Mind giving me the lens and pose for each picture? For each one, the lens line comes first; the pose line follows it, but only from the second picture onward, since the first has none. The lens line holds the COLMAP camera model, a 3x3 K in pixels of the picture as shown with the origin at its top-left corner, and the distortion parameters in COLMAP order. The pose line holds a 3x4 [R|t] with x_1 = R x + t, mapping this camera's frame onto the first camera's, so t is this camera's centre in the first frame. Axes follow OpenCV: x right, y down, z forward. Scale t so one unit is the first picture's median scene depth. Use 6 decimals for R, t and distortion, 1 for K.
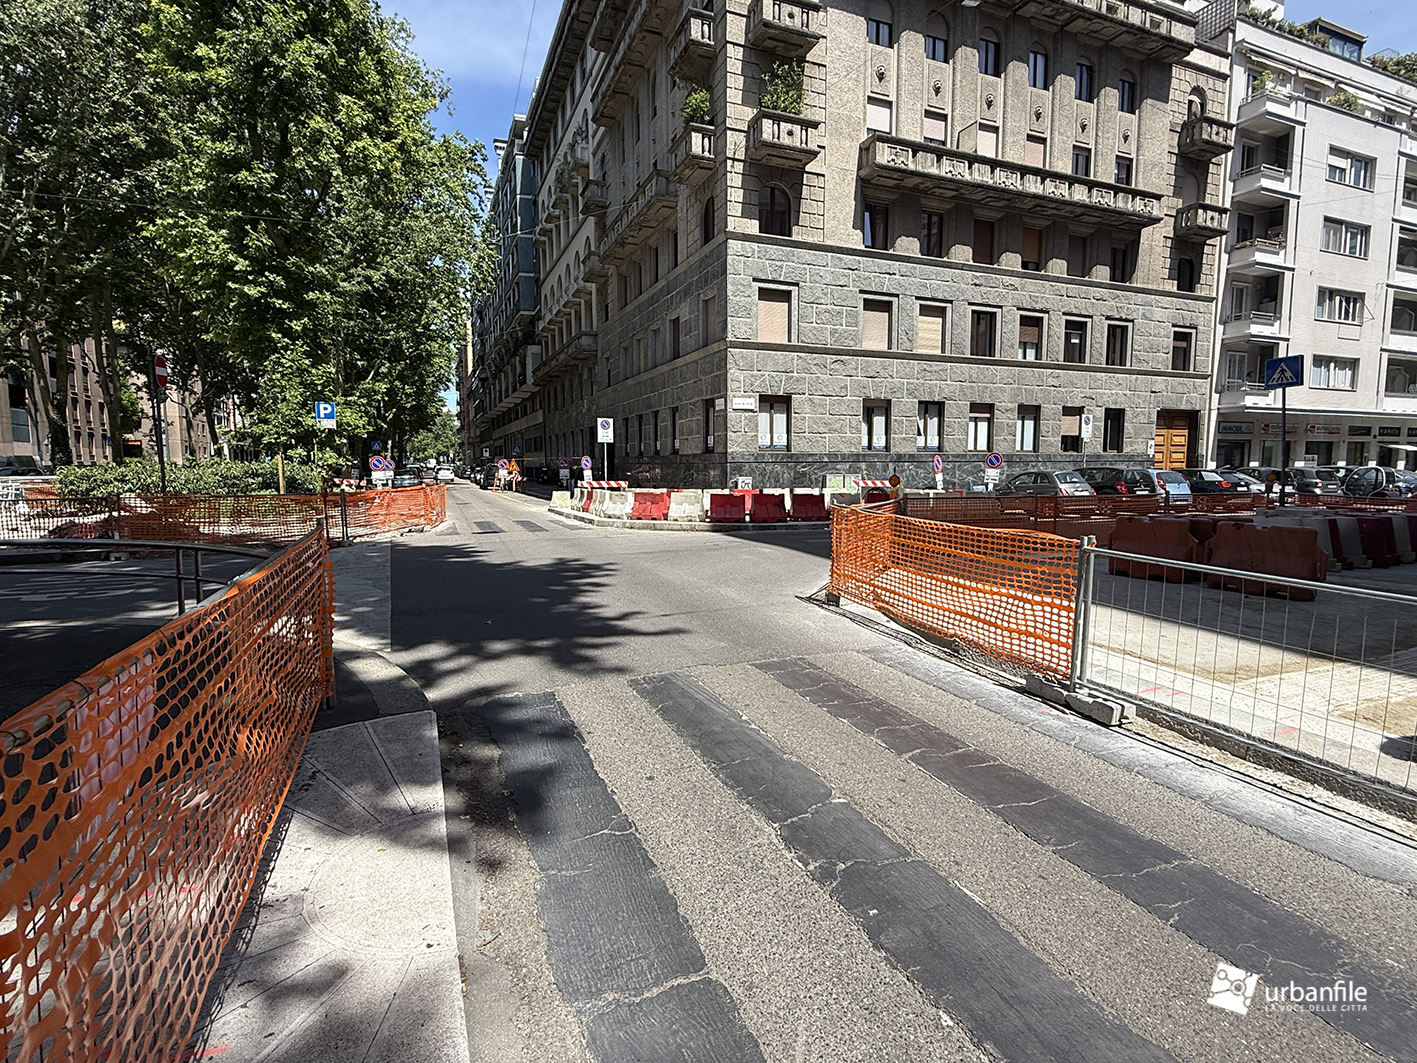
lens RADIAL K [[690.9, 0, 708.5], [0, 690.9, 531.5], [0, 0, 1]] dist [0.000347, -0.000191]
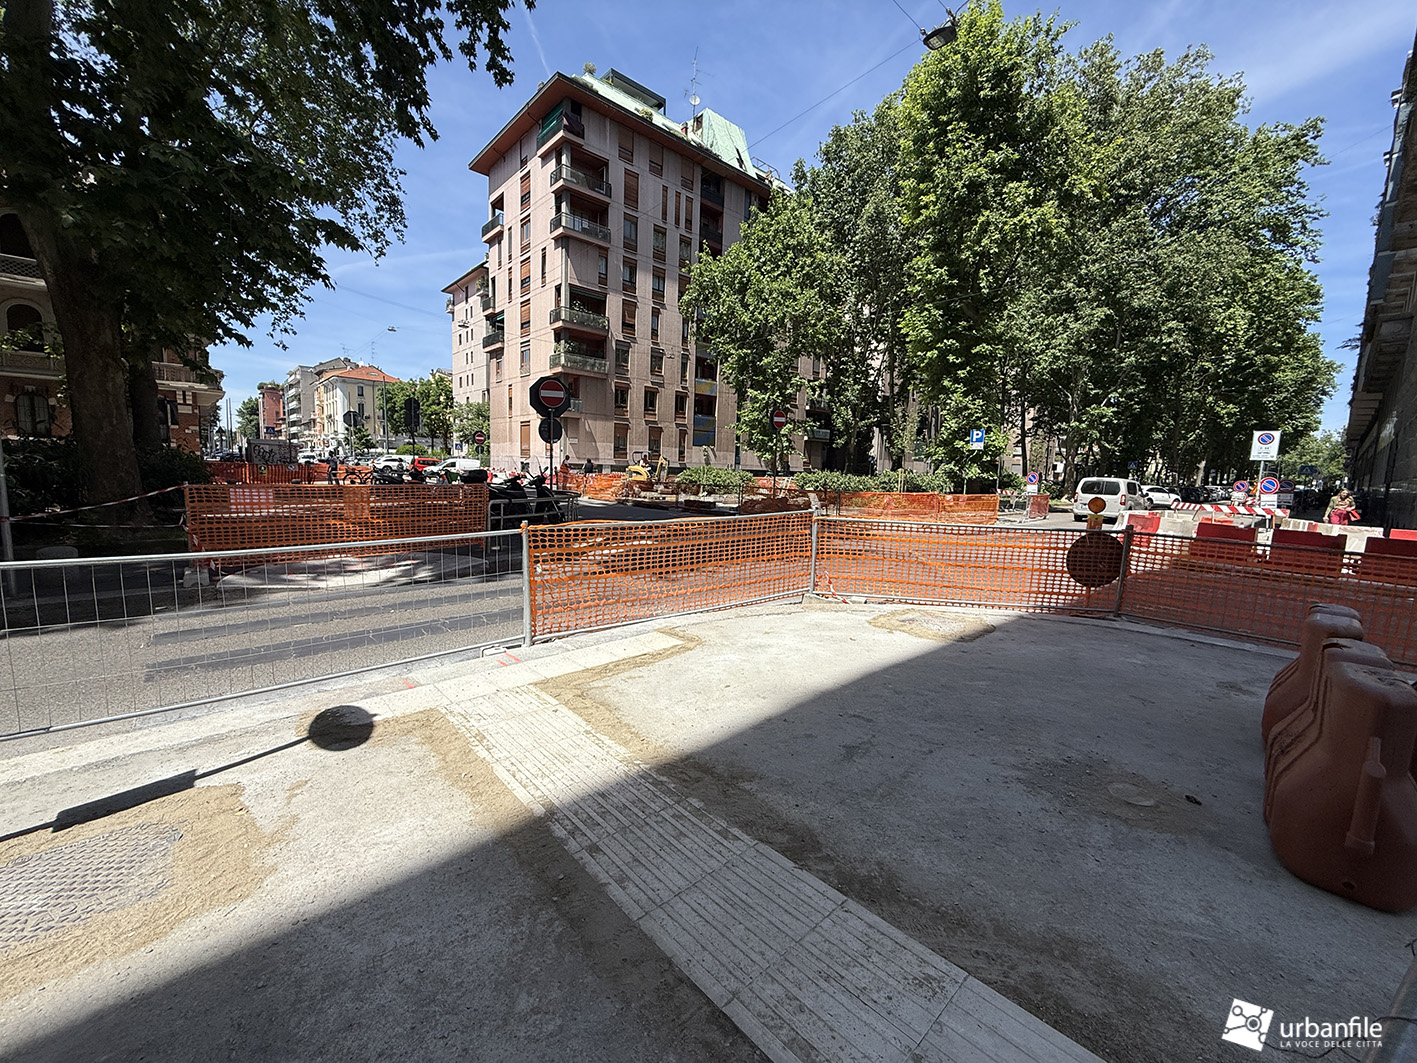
lens RADIAL K [[563.0, 0, 705.3], [0, 563.0, 528.3], [0, 0, 1]] dist [-0.000515, 0.000007]
pose [[0.329839, 0.113186, -0.937227, 0.269747], [-0.125590, 0.989223, 0.075266, -0.016390], [0.935646, 0.092881, 0.340499, 0.160967]]
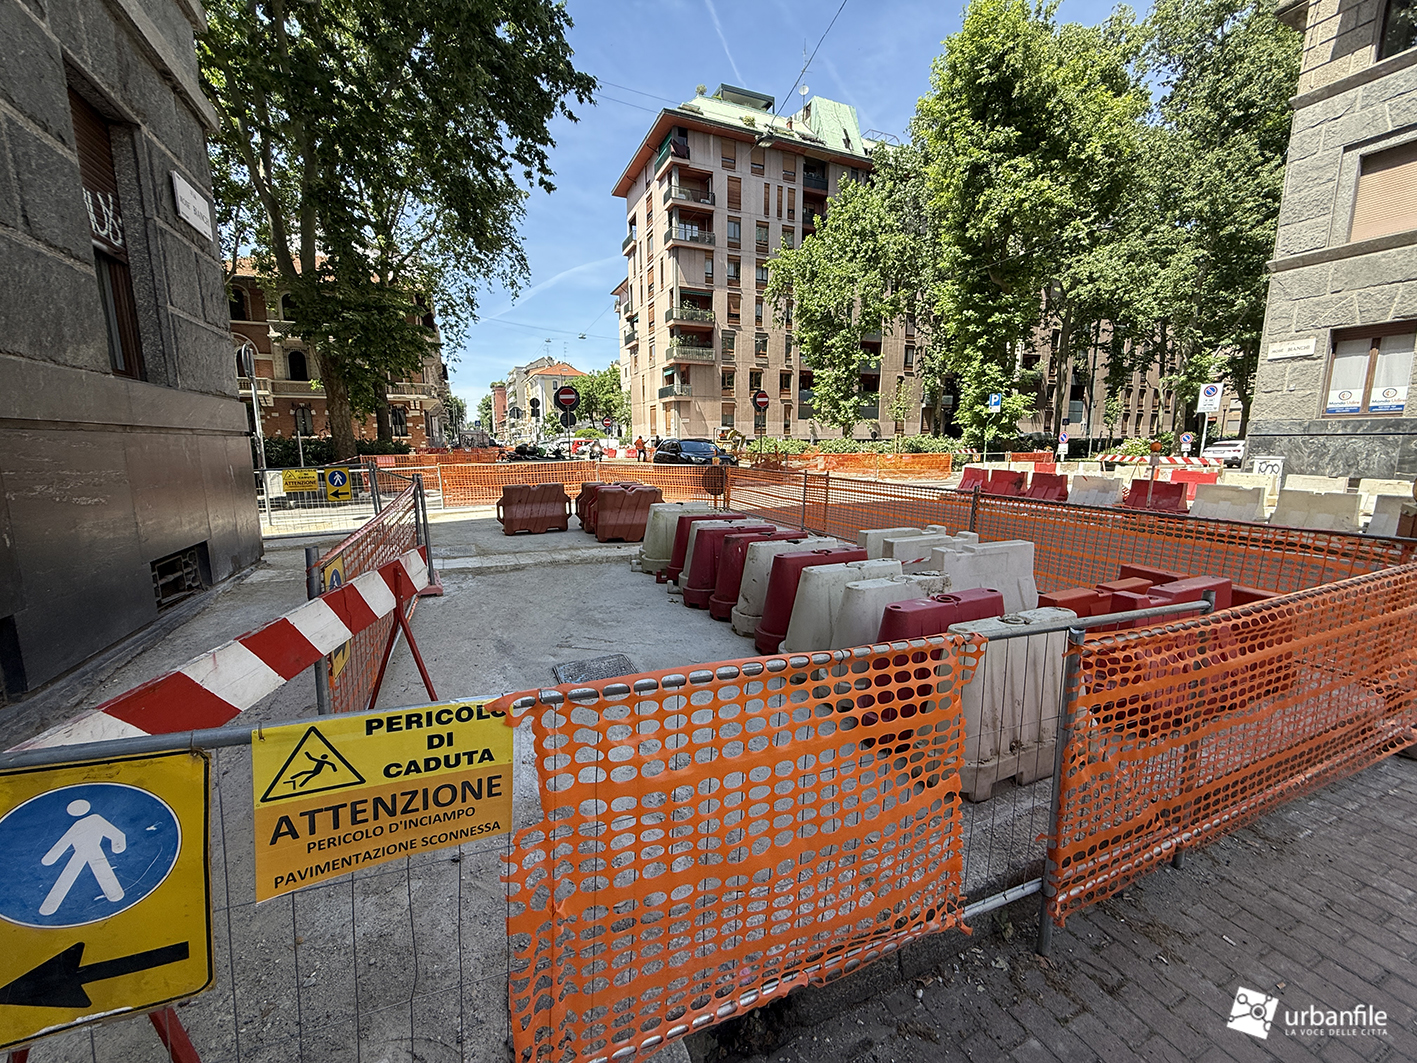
lens RADIAL K [[563.0, 0, 705.3], [0, 563.0, 528.3], [0, 0, 1]] dist [-0.000515, 0.000007]
pose [[0.018694, 0.157356, -0.987365, 0.554267], [-0.093164, 0.983515, 0.154979, -0.037678], [0.995475, 0.089090, 0.033045, 0.371467]]
